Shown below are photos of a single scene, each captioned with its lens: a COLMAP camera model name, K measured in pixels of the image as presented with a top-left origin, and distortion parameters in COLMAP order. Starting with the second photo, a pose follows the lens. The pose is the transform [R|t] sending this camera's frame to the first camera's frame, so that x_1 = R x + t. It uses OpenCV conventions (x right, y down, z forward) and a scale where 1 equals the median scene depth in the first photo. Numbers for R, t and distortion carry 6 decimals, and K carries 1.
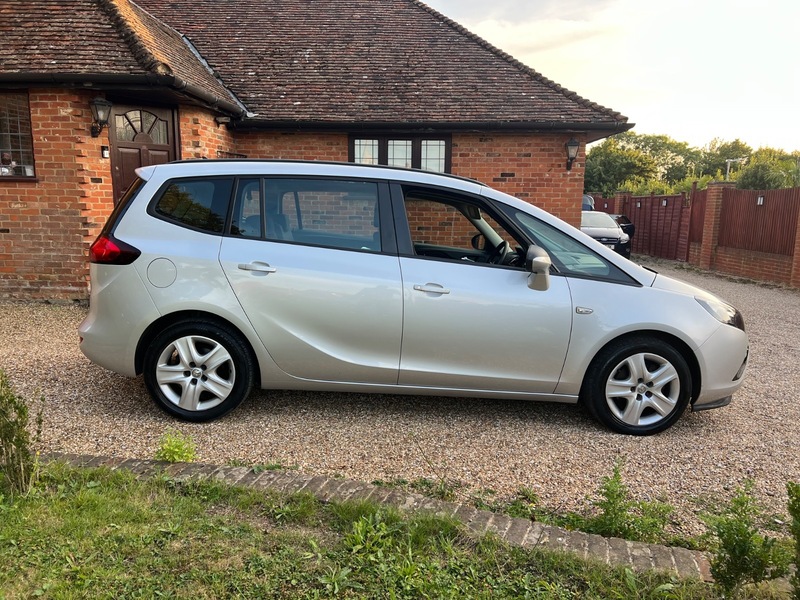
lens RADIAL K [[608.2, 0, 400.0], [0, 608.2, 300.0], [0, 0, 1]] dist [0.069377, -0.075105]
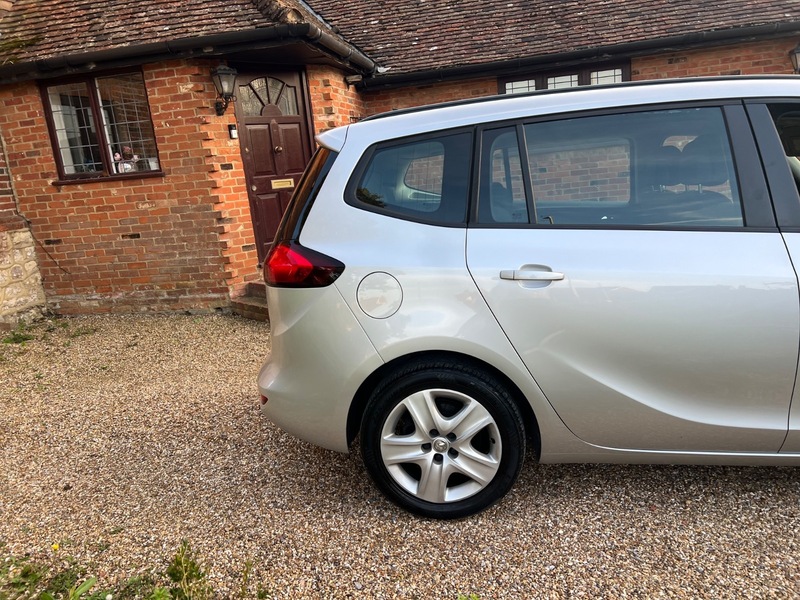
lens RADIAL K [[604.7, 0, 400.5], [0, 604.7, 301.8], [0, 0, 1]] dist [0.059745, -0.059952]
pose [[0.984266, -0.073119, -0.160852, -0.138536], [0.082903, 0.995040, 0.054970, -0.036164], [0.156035, -0.067440, 0.985447, 0.202435]]
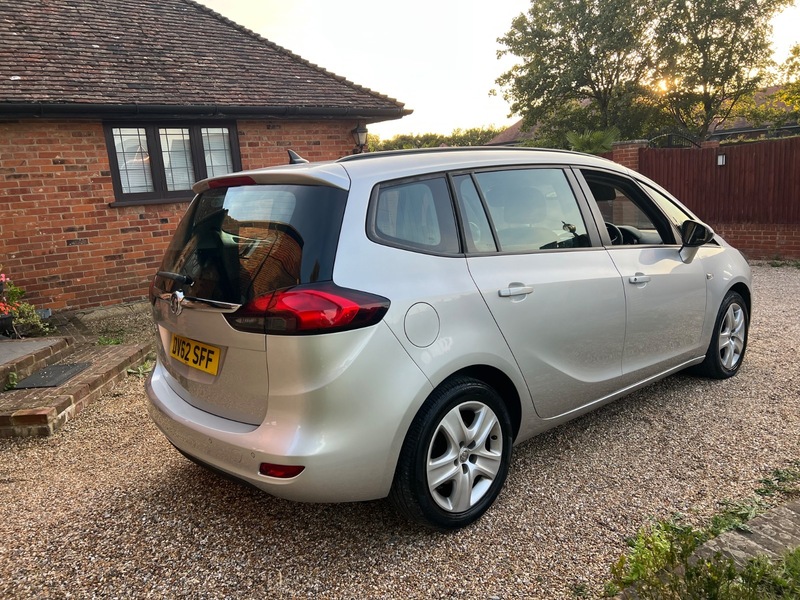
lens RADIAL K [[604.7, 0, 400.5], [0, 604.7, 301.8], [0, 0, 1]] dist [0.059745, -0.059952]
pose [[0.767501, -0.191464, 0.611787, -0.414501], [0.180383, 0.980297, 0.080497, -0.065095], [-0.615145, 0.048575, 0.786916, 0.260291]]
